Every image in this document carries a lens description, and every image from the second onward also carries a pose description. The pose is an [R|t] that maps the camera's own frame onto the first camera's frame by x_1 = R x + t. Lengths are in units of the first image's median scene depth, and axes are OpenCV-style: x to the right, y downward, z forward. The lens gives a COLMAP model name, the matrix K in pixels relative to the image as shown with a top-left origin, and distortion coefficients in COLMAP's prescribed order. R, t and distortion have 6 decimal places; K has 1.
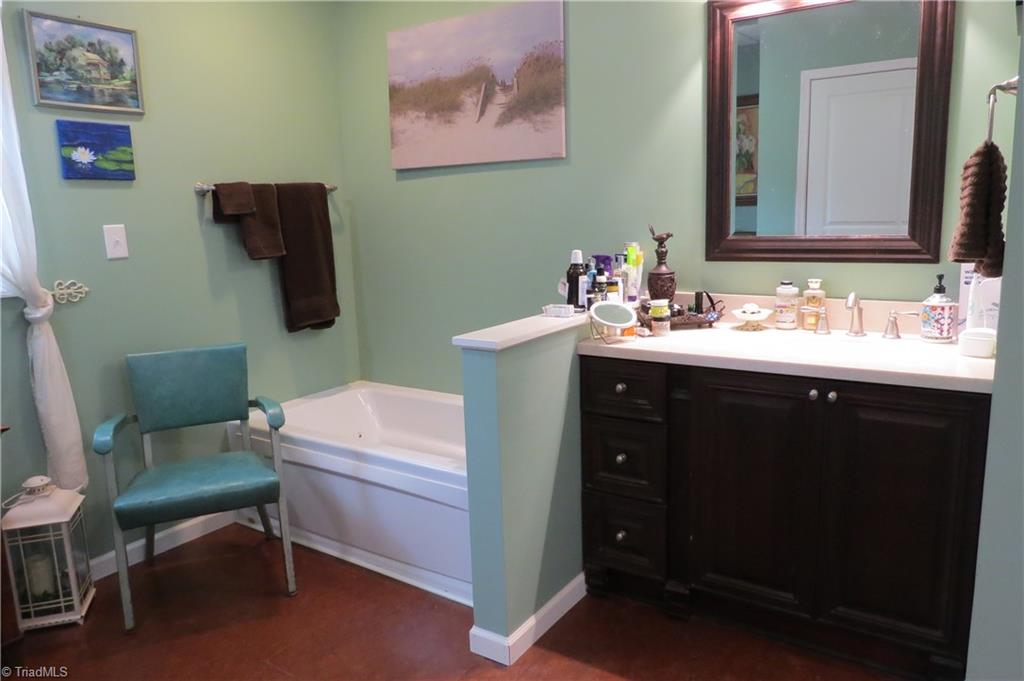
lens RADIAL K [[713.1, 0, 514.5], [0, 713.1, 341.4], [0, 0, 1]] dist [-0.025879, 0.001555]
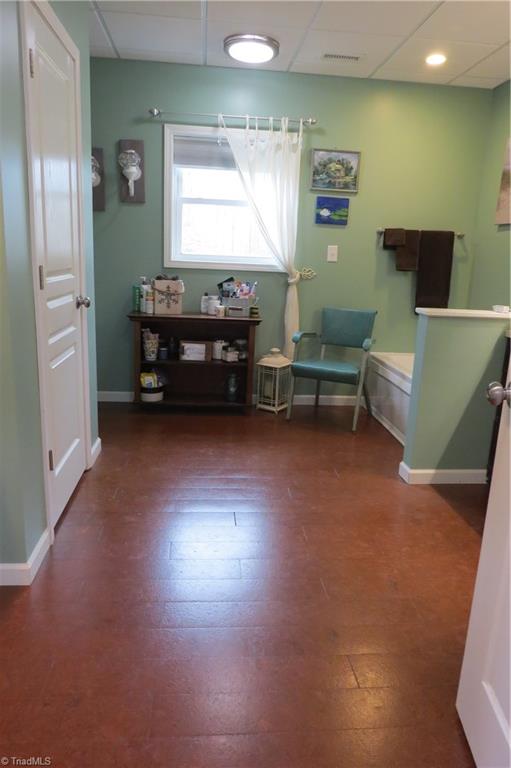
lens RADIAL K [[534.8, 0, 253.6], [0, 534.8, 383.5], [0, 0, 1]] dist [-0.025879, 0.001555]
pose [[0.632911, 0.241264, -0.735674, 0.588662], [-0.203898, 0.968604, 0.142237, 0.060386], [0.746893, 0.059979, 0.662233, -0.231812]]
